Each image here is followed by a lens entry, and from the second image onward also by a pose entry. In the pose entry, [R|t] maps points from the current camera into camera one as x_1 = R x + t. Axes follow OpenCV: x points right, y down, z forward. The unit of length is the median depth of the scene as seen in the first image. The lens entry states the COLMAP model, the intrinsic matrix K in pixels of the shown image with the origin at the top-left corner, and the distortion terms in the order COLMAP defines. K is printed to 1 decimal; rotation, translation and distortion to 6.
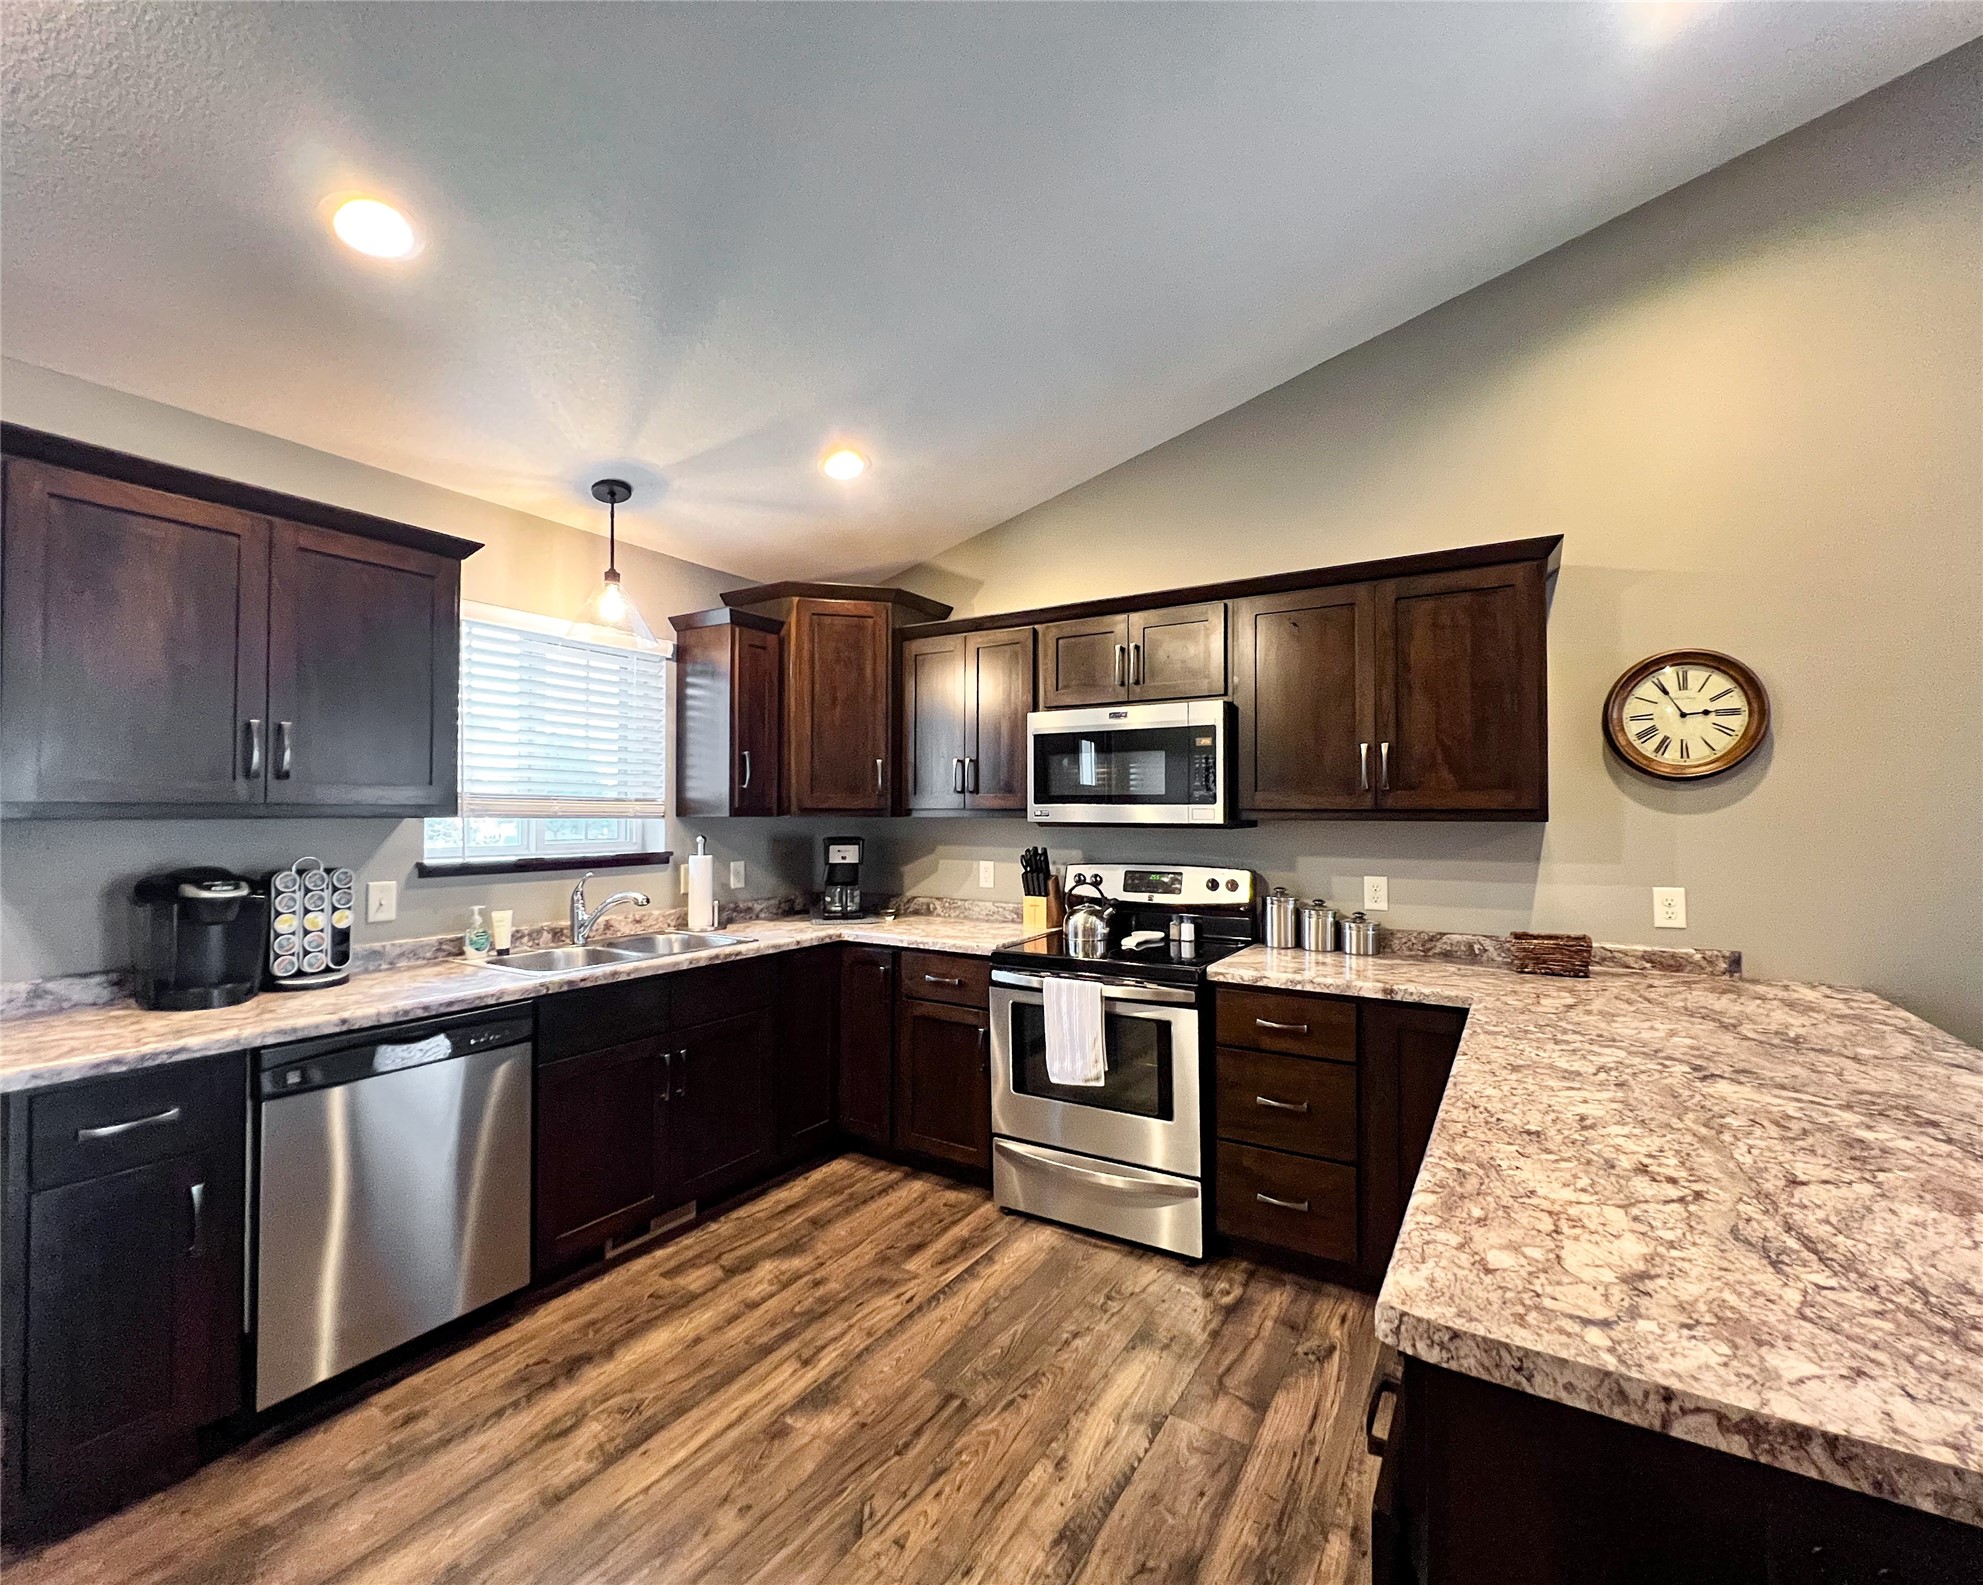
lens RADIAL K [[853.5, 0, 1006.8], [0, 853.5, 797.0], [0, 0, 1]] dist [-0.002504, 0.001370]
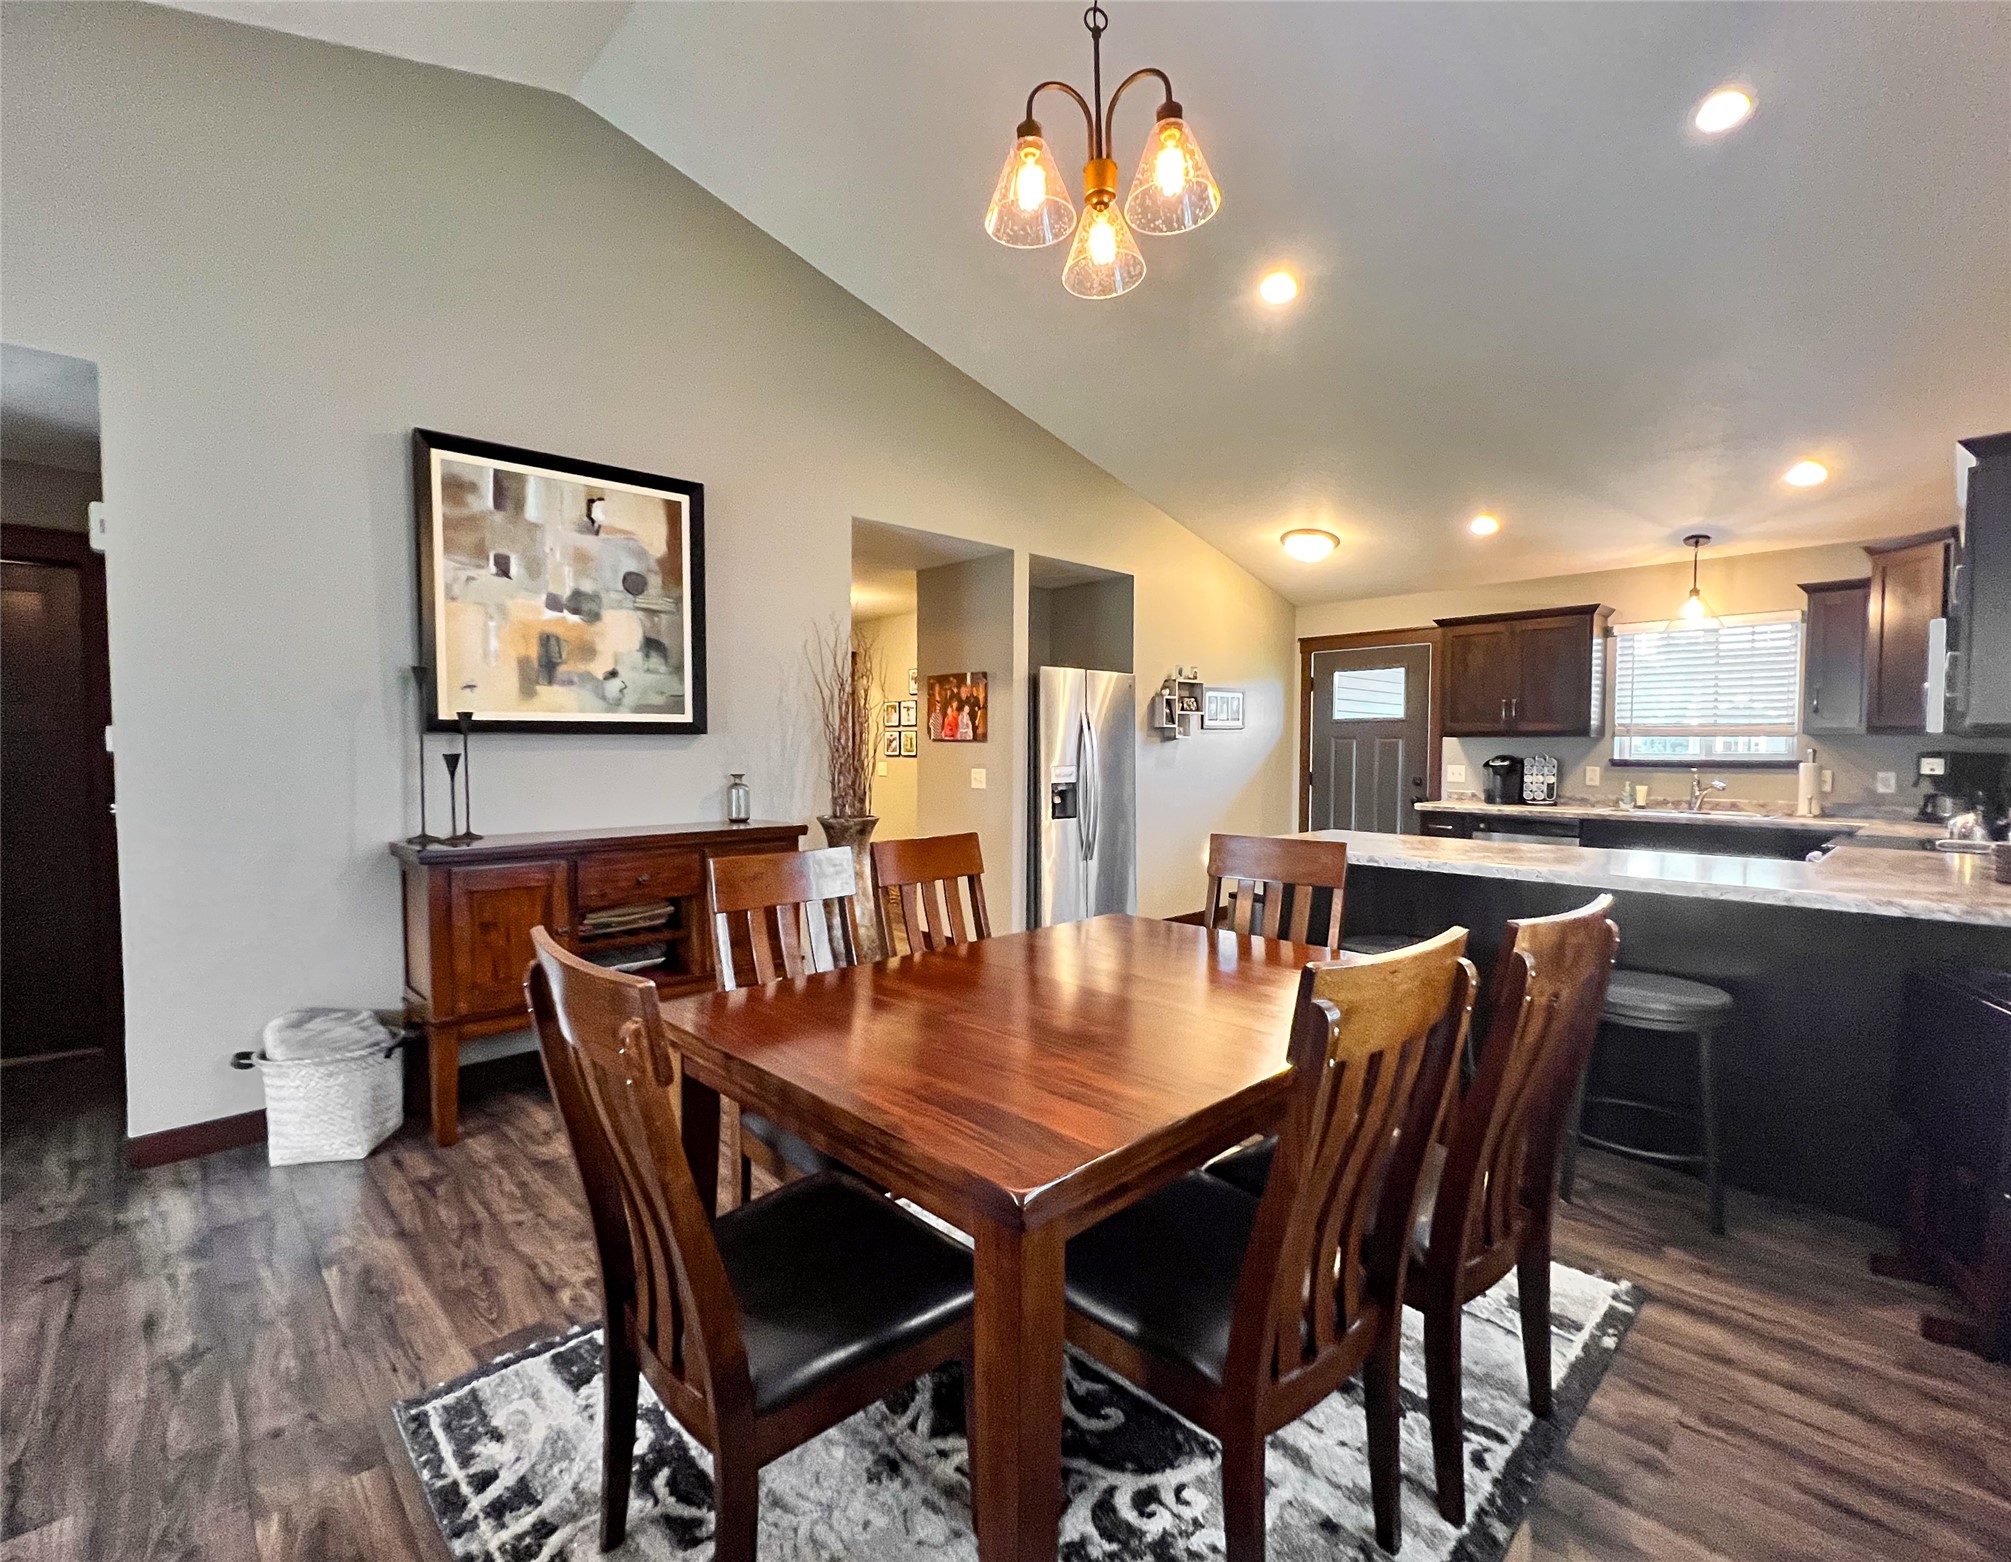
lens RADIAL K [[924.3, 0, 981.8], [0, 924.3, 785.4], [0, 0, 1]] dist [0.000719, 0.000449]
pose [[-0.272192, 0.037010, -0.961531, 1.848726], [0.013560, 0.999308, 0.034625, 0.043840], [0.962147, -0.003613, -0.272506, 0.156572]]
